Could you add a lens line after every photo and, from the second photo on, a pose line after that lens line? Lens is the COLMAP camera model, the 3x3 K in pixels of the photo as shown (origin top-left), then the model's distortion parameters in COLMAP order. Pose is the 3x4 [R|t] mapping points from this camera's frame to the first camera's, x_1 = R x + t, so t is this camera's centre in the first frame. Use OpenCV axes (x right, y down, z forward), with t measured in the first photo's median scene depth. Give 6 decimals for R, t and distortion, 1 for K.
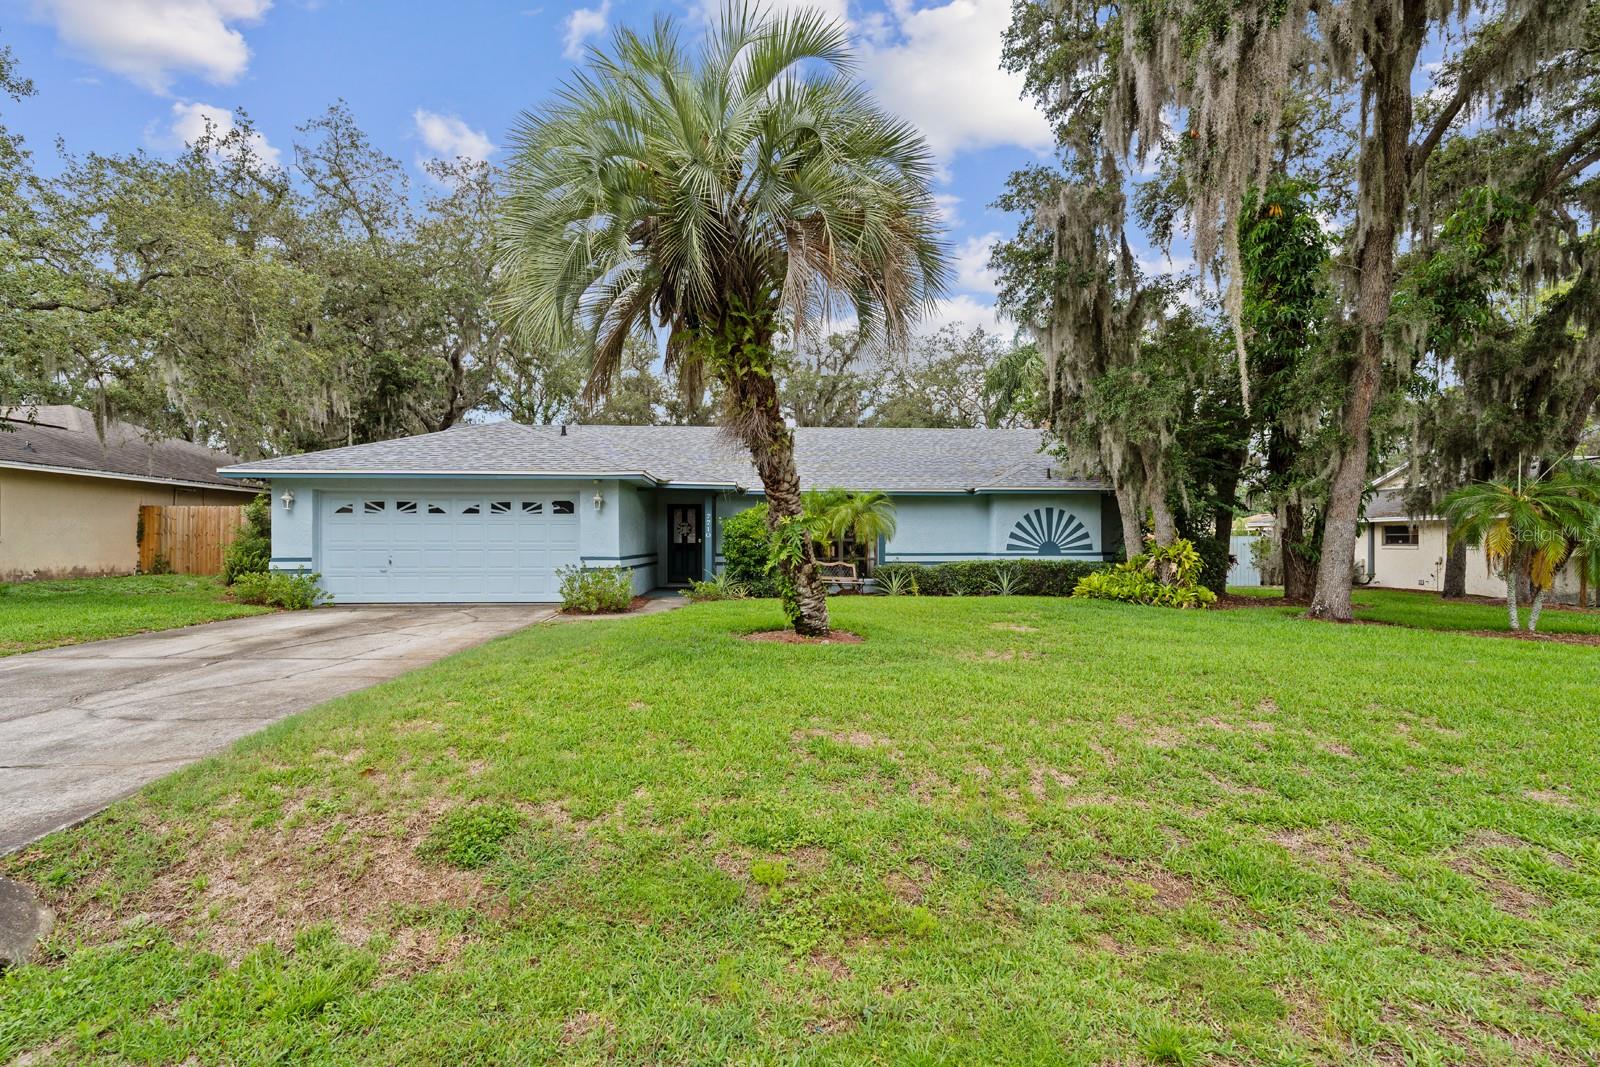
lens RADIAL K [[663.6, 0, 795.0], [0, 663.6, 544.4], [0, 0, 1]] dist [-0.002498, -0.000887]
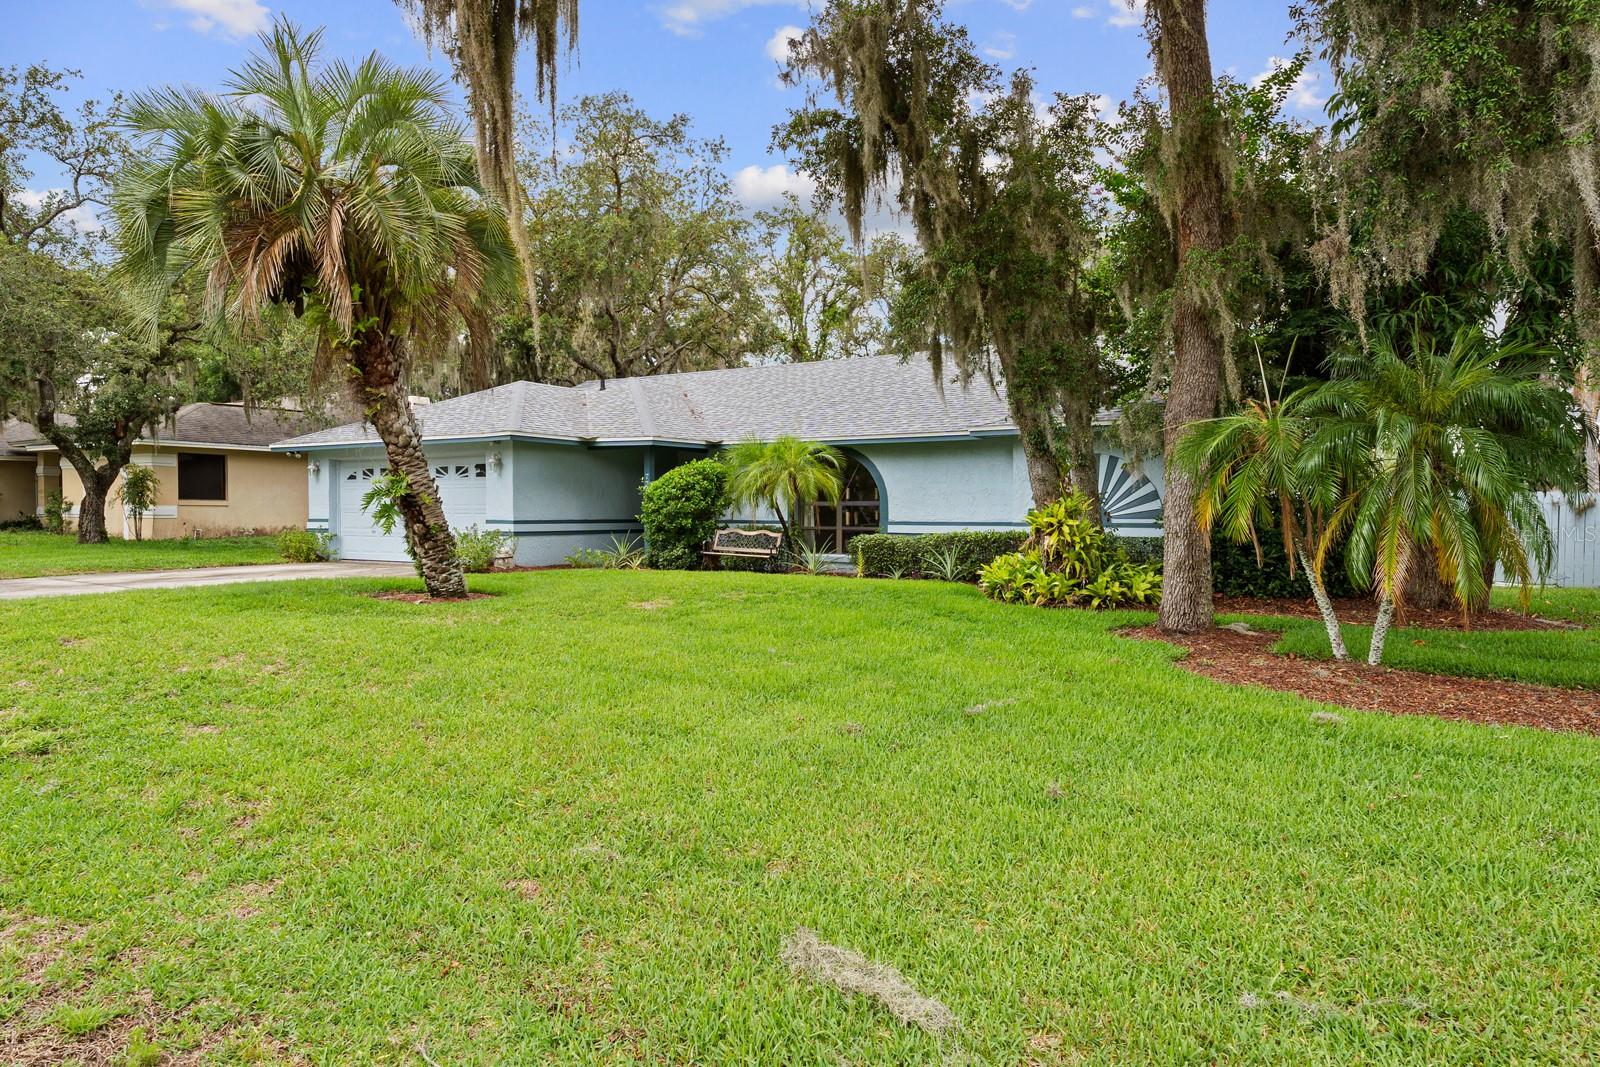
lens RADIAL K [[1014.2, 0, 802.5], [0, 1014.2, 528.0], [0, 0, 1]] dist [0.006356, -0.006013]
pose [[0.817198, 0.012198, -0.576228, 0.924922], [-0.004287, 0.999877, 0.015086, 0.005621], [0.576341, -0.009858, 0.817150, 0.030177]]
